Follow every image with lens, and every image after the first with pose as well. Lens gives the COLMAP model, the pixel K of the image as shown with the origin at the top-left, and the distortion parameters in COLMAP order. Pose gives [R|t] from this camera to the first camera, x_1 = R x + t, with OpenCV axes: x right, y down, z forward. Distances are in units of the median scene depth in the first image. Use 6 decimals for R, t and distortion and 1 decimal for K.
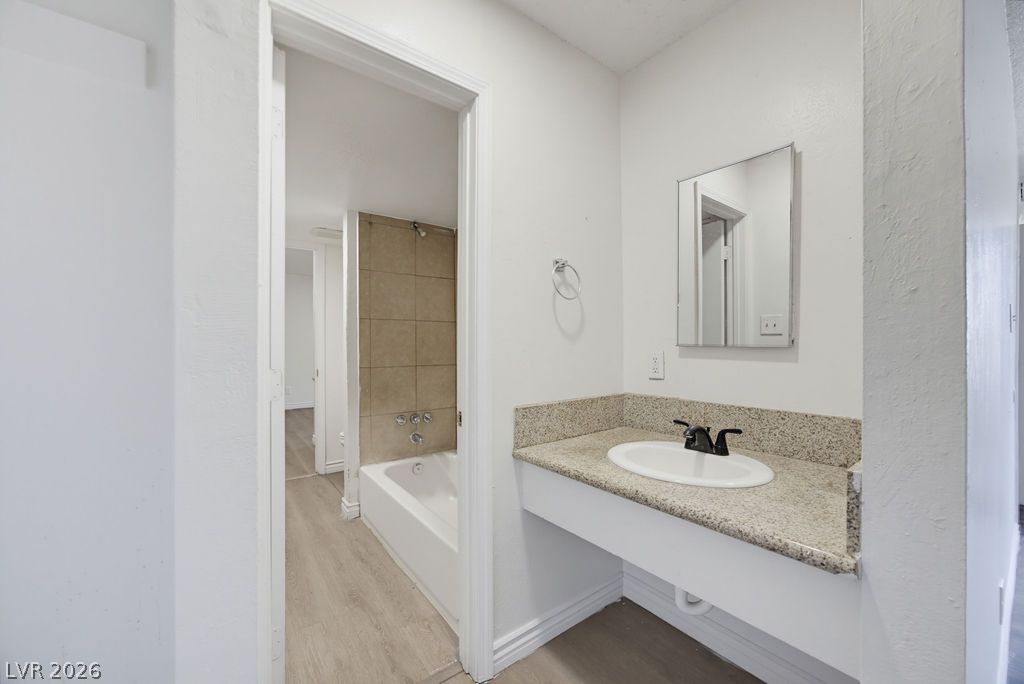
lens RADIAL K [[391.8, 0, 510.5], [0, 391.8, 349.8], [0, 0, 1]] dist [-0.016872, 0.002988]
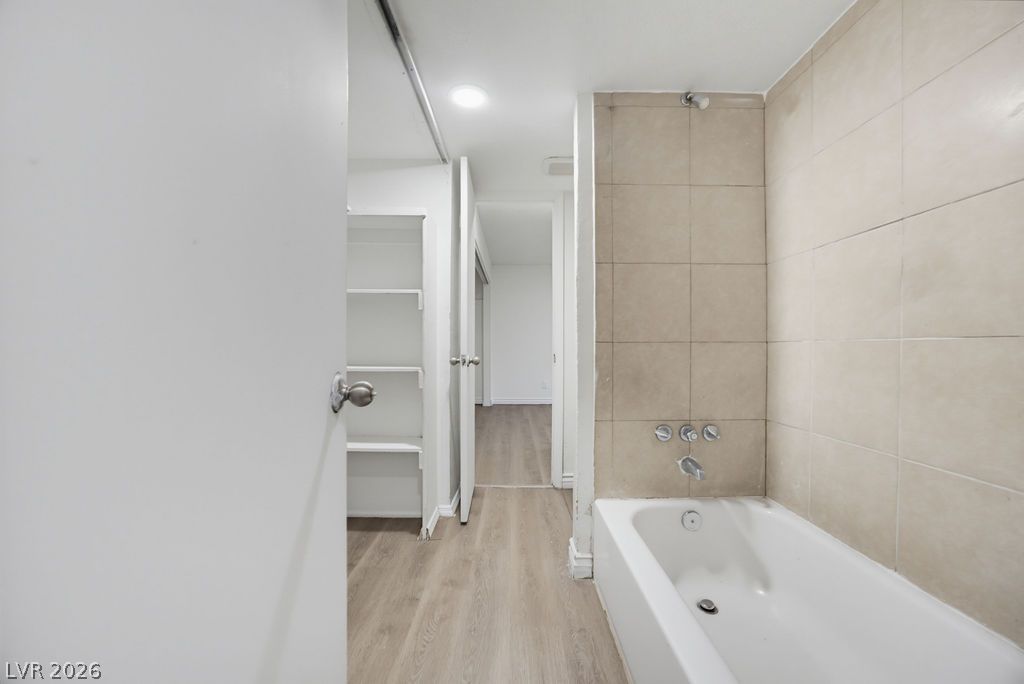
lens RADIAL K [[391.8, 0, 516.1], [0, 391.8, 356.7], [0, 0, 1]] dist [-0.016872, 0.002988]
pose [[0.804624, 0.008873, -0.593719, -0.115032], [-0.003723, 0.999944, 0.009899, 0.063772], [0.593773, -0.005755, 0.804612, 0.418228]]
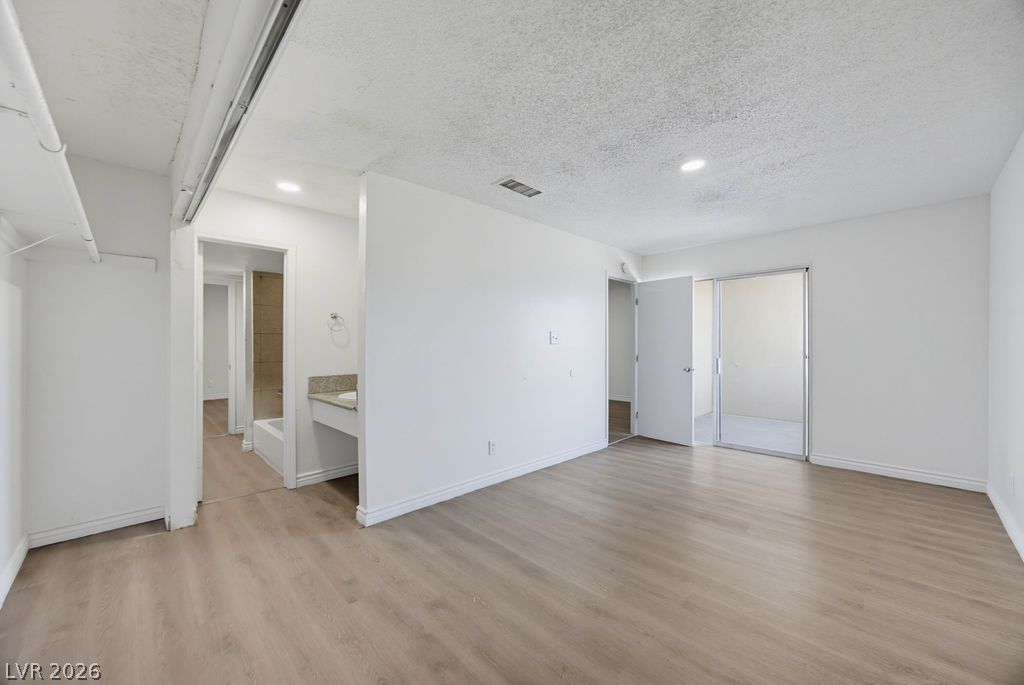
lens RADIAL K [[391.8, 0, 515.7], [0, 391.8, 344.8], [0, 0, 1]] dist [-0.016872, 0.002988]
pose [[0.990036, 0.000152, 0.140815, 0.501085], [0.000869, 0.999974, -0.007186, -0.017144], [-0.140812, 0.007237, 0.990010, -0.829509]]
